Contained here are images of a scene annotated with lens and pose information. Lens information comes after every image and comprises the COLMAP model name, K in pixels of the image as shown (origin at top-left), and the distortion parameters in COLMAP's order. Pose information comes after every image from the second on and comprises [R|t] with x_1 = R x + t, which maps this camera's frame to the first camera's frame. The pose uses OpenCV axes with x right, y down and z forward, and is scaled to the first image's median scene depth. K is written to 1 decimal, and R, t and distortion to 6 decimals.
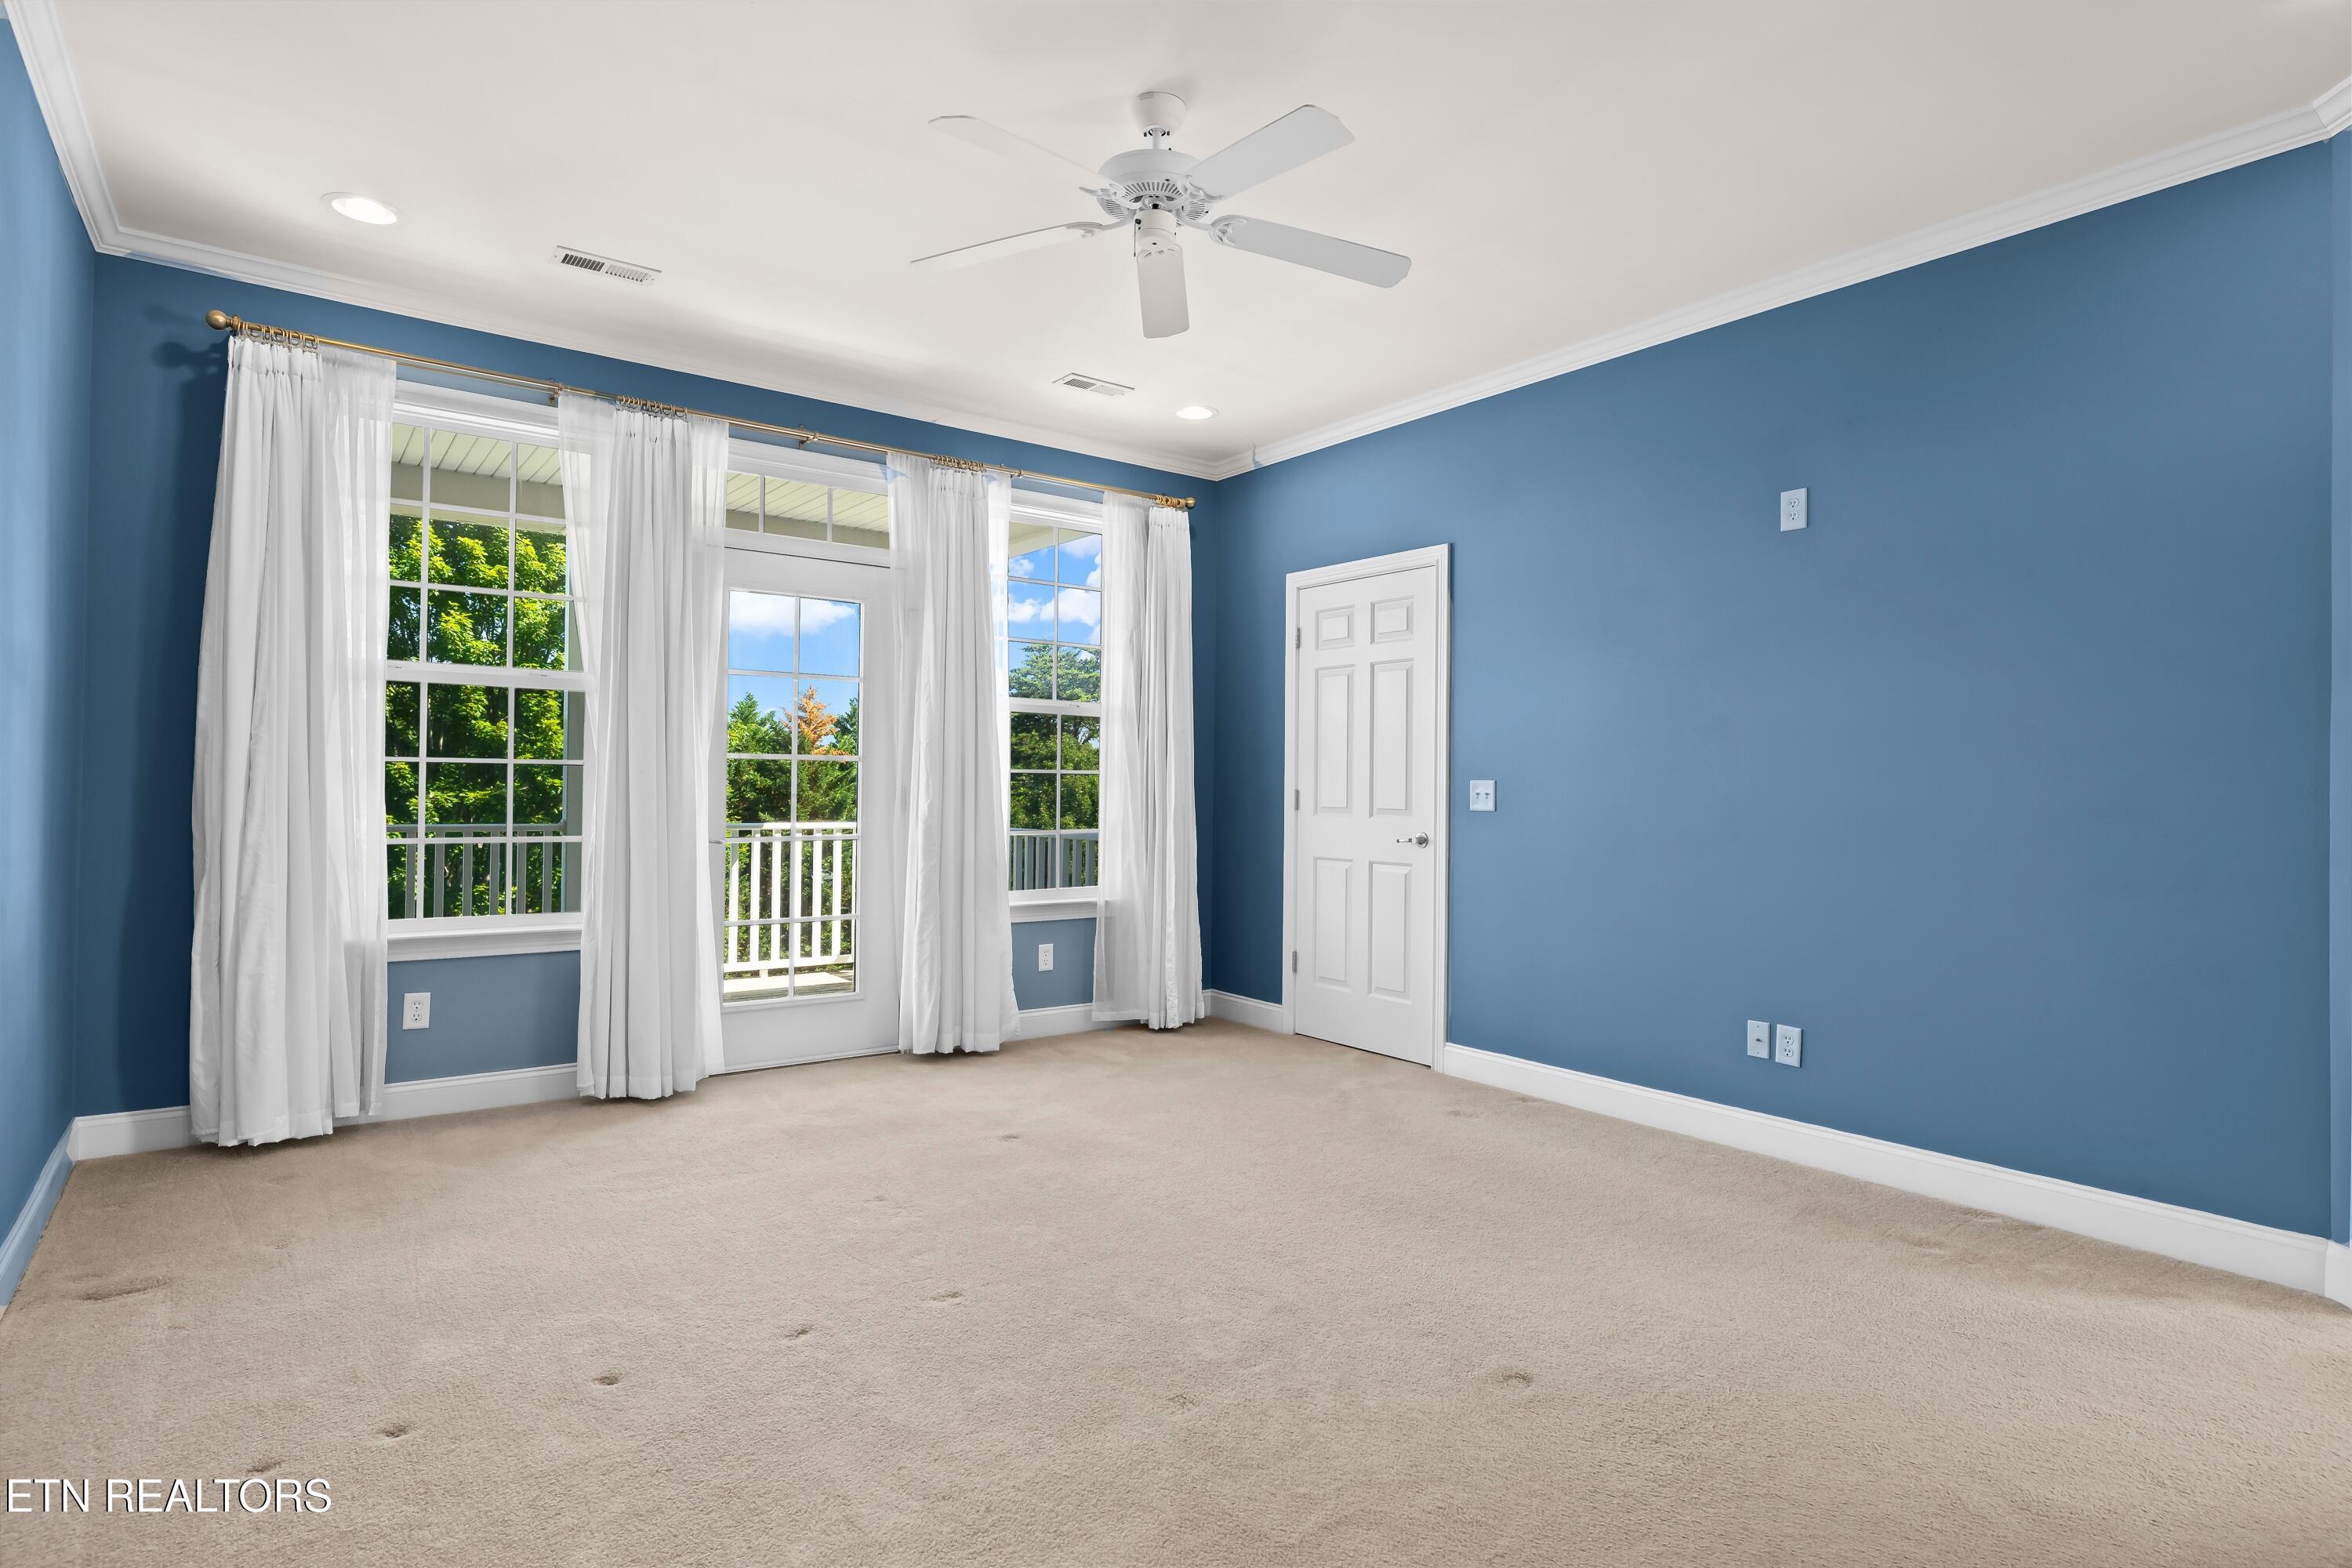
lens RADIAL K [[1243.0, 0, 1177.2], [0, 1243.0, 784.3], [0, 0, 1]] dist [0.005746, -0.000298]
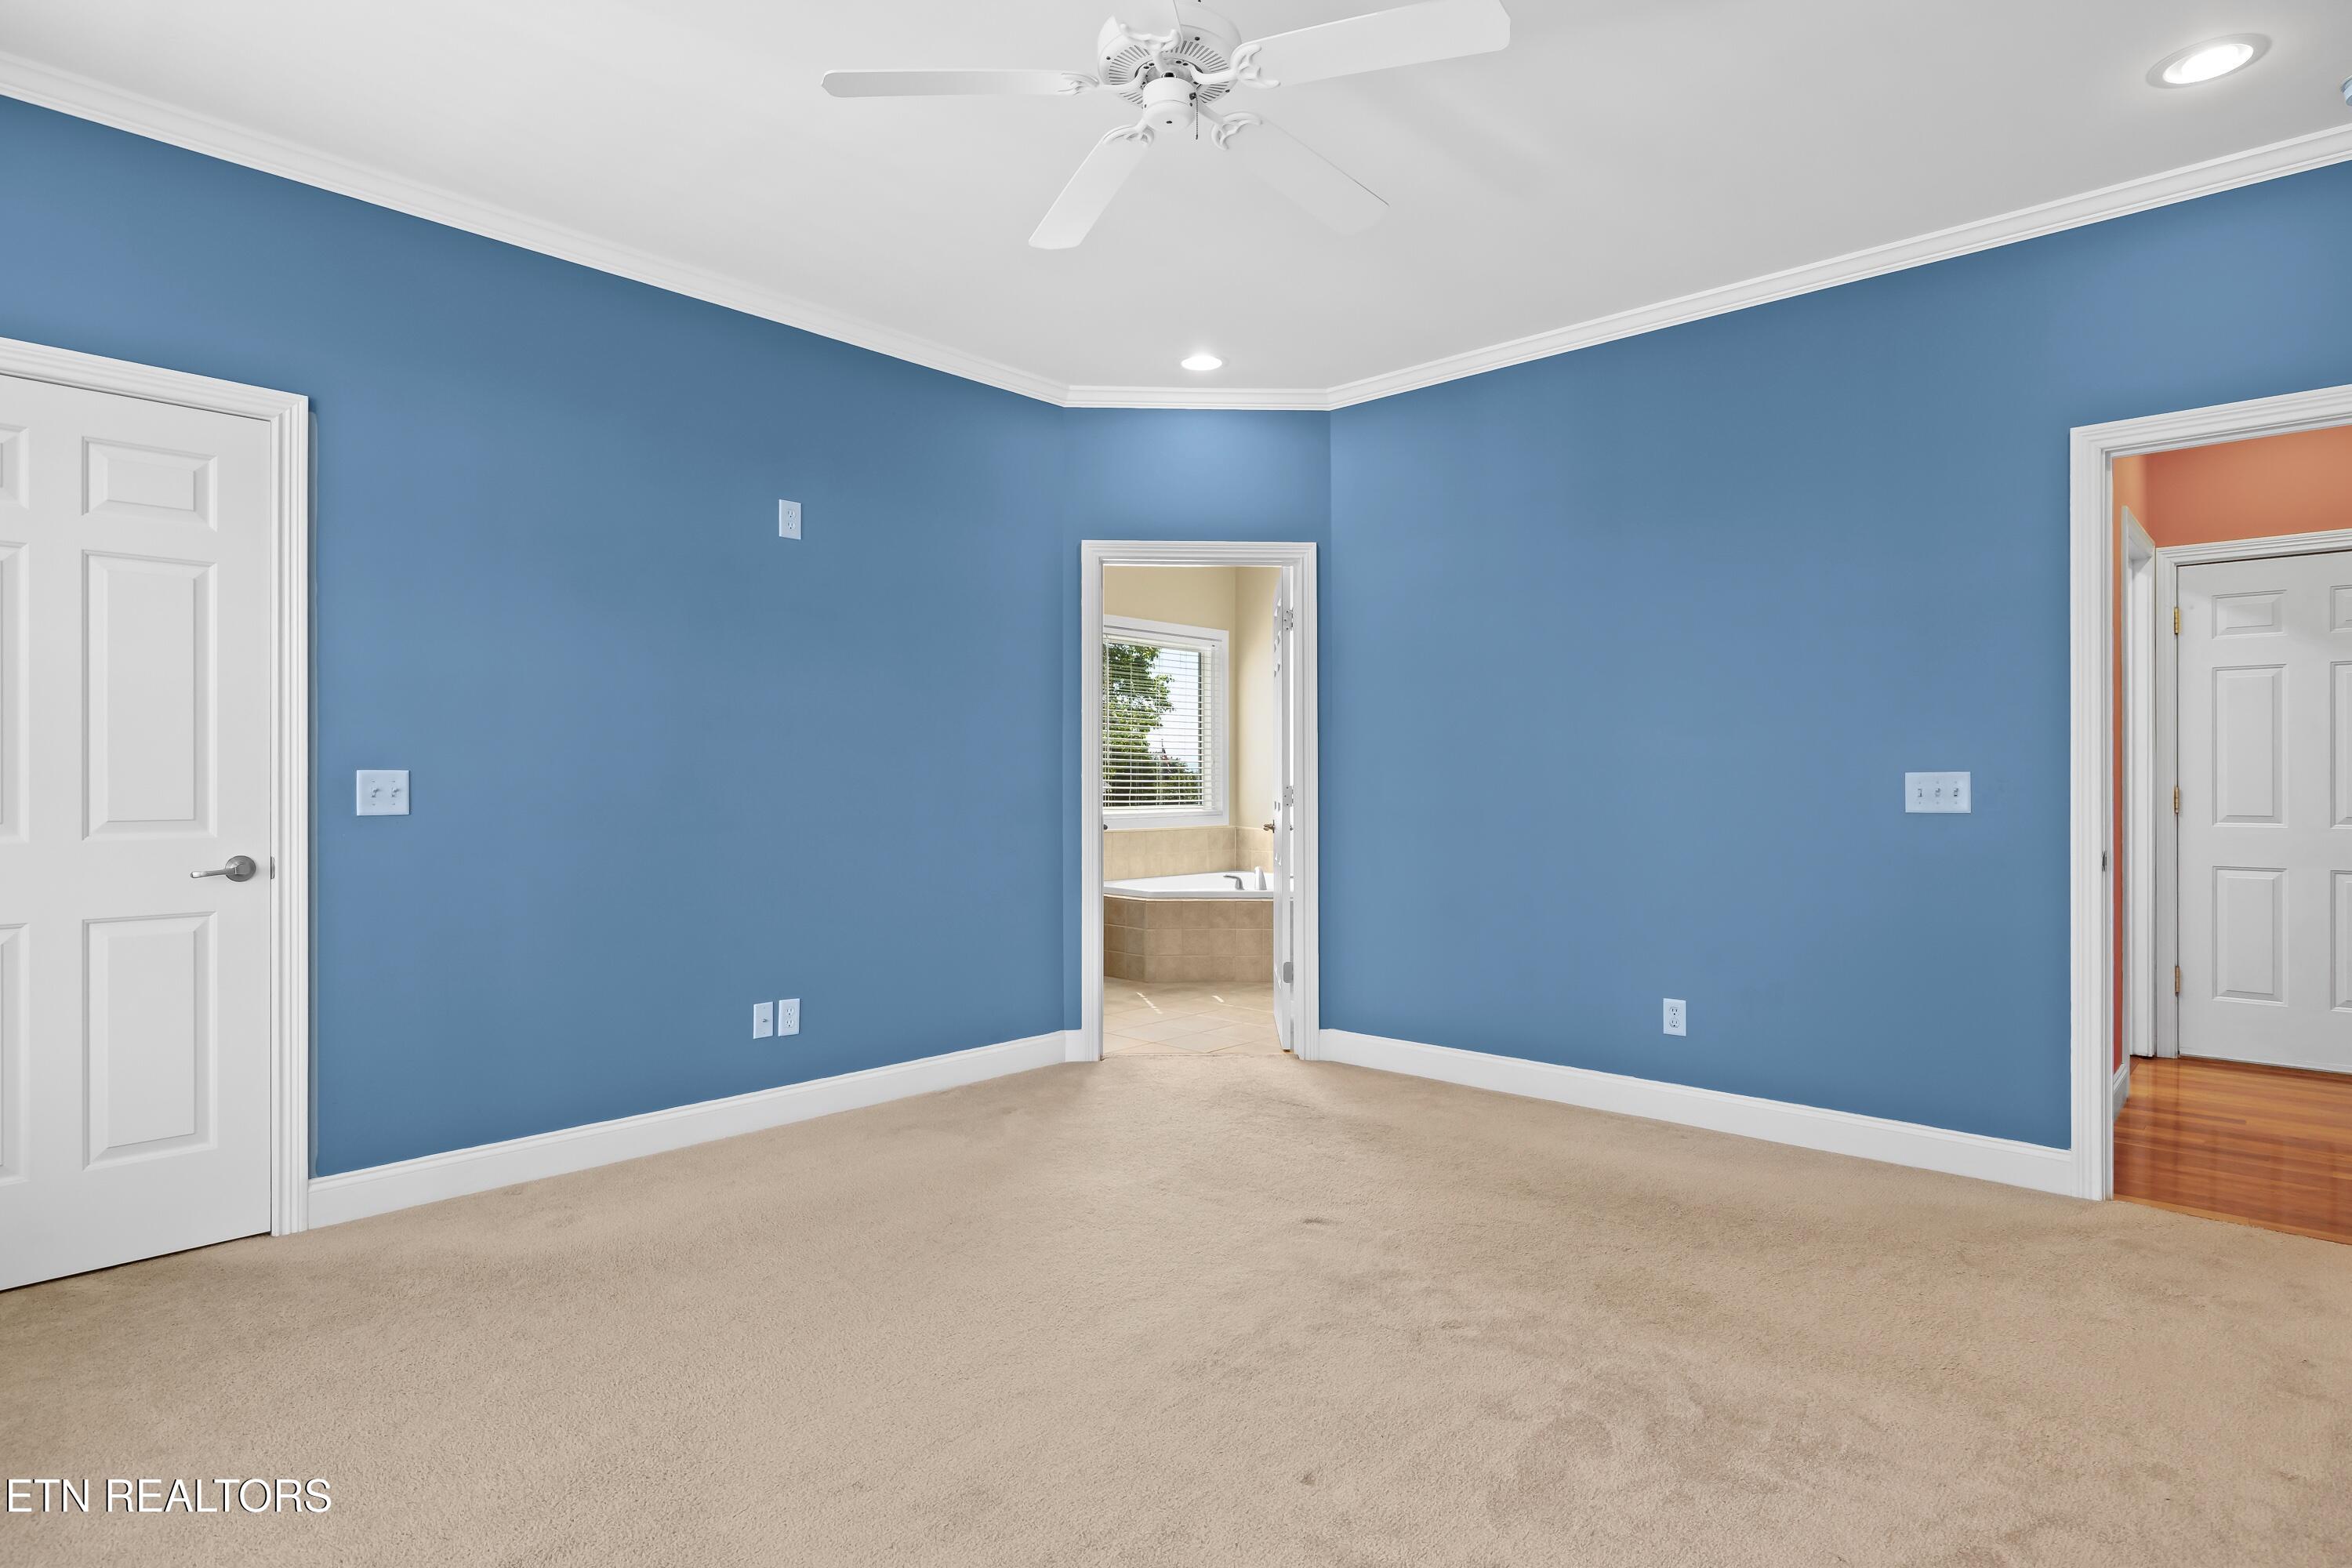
lens RADIAL K [[1243.0, 0, 1177.1], [0, 1243.0, 777.0], [0, 0, 1]] dist [0.005746, -0.000298]
pose [[-0.192543, -0.002268, 0.981286, -0.505583], [-0.001373, 0.999997, 0.002041, -0.000769], [-0.981288, -0.000954, -0.192546, 0.703973]]
